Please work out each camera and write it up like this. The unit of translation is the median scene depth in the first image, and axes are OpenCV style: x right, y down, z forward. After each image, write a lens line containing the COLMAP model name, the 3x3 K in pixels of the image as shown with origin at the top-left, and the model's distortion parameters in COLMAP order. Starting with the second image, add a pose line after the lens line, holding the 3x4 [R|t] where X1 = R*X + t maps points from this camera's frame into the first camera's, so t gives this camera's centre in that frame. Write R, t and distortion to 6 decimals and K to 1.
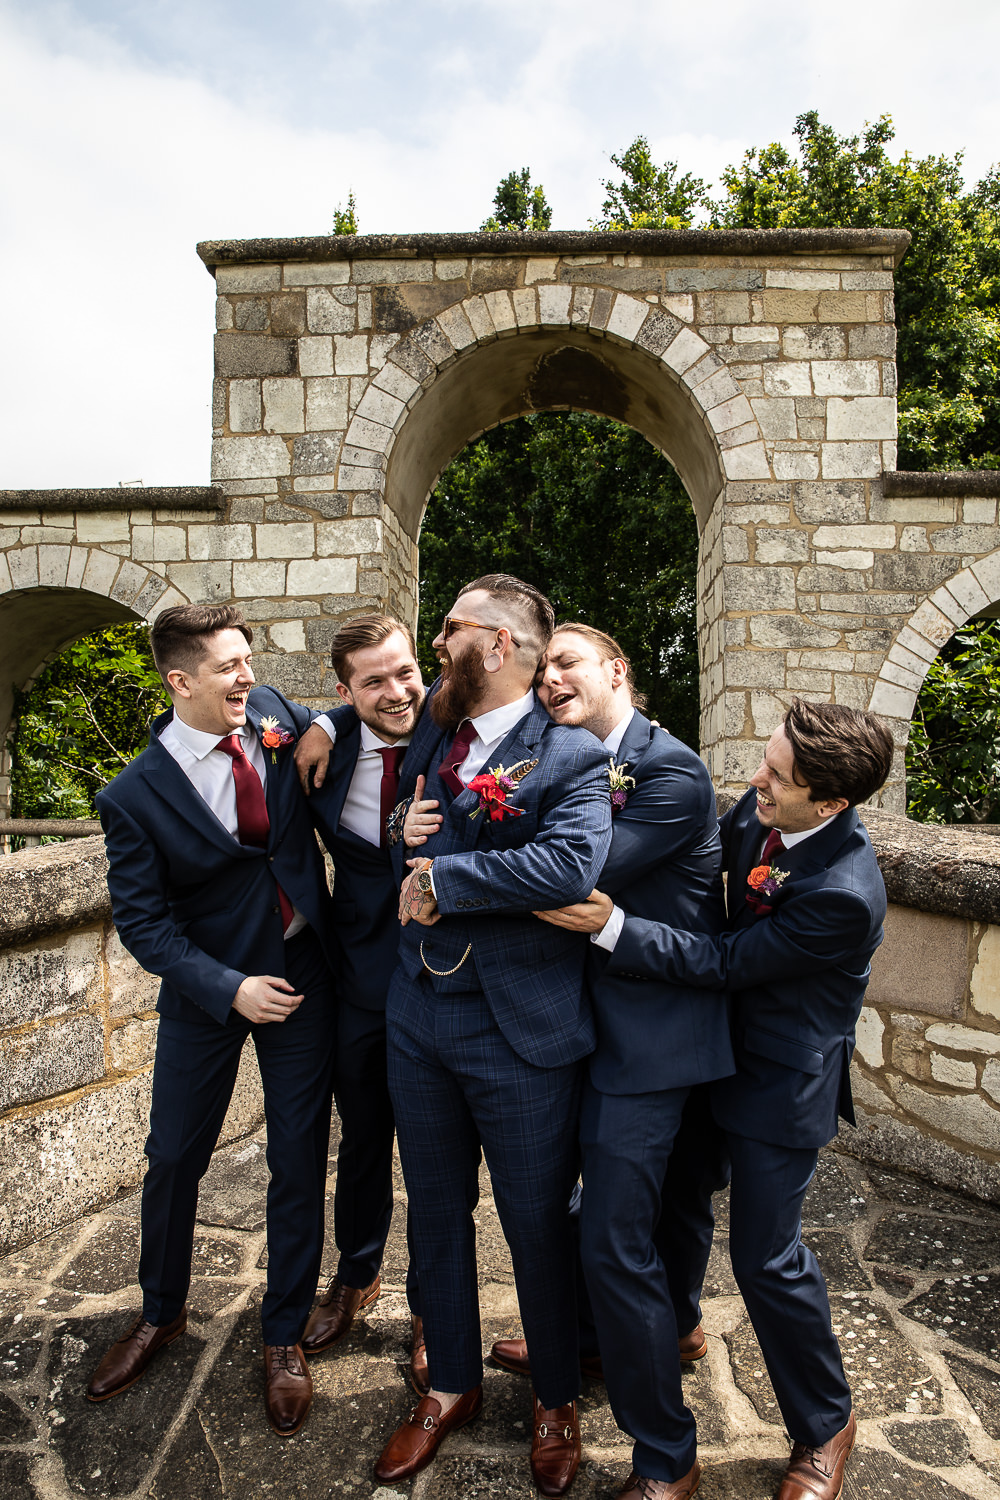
lens RADIAL K [[1169.2, 0, 500.0], [0, 1169.2, 750.0], [0, 0, 1]] dist [-0.108149, 0.109299]
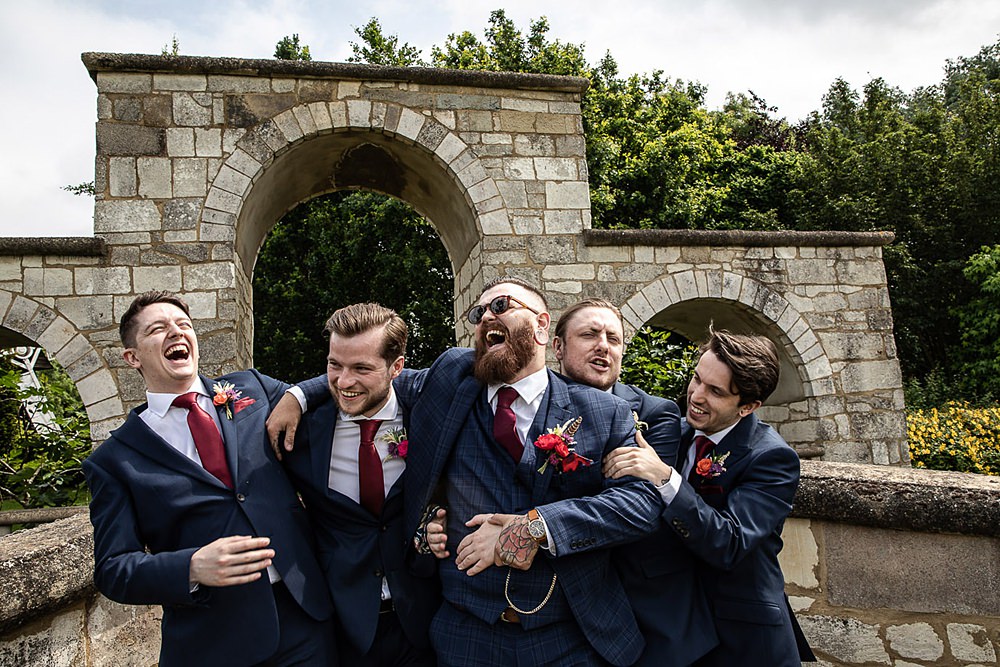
lens RADIAL K [[779.4, 0, 500.0], [0, 779.4, 333.5], [0, 0, 1]] dist [-0.108149, 0.109299]
pose [[0.950434, -0.027689, 0.309690, -0.088601], [0.066752, 0.990973, -0.116259, 0.005113], [-0.303675, 0.131169, 0.943703, 0.083565]]
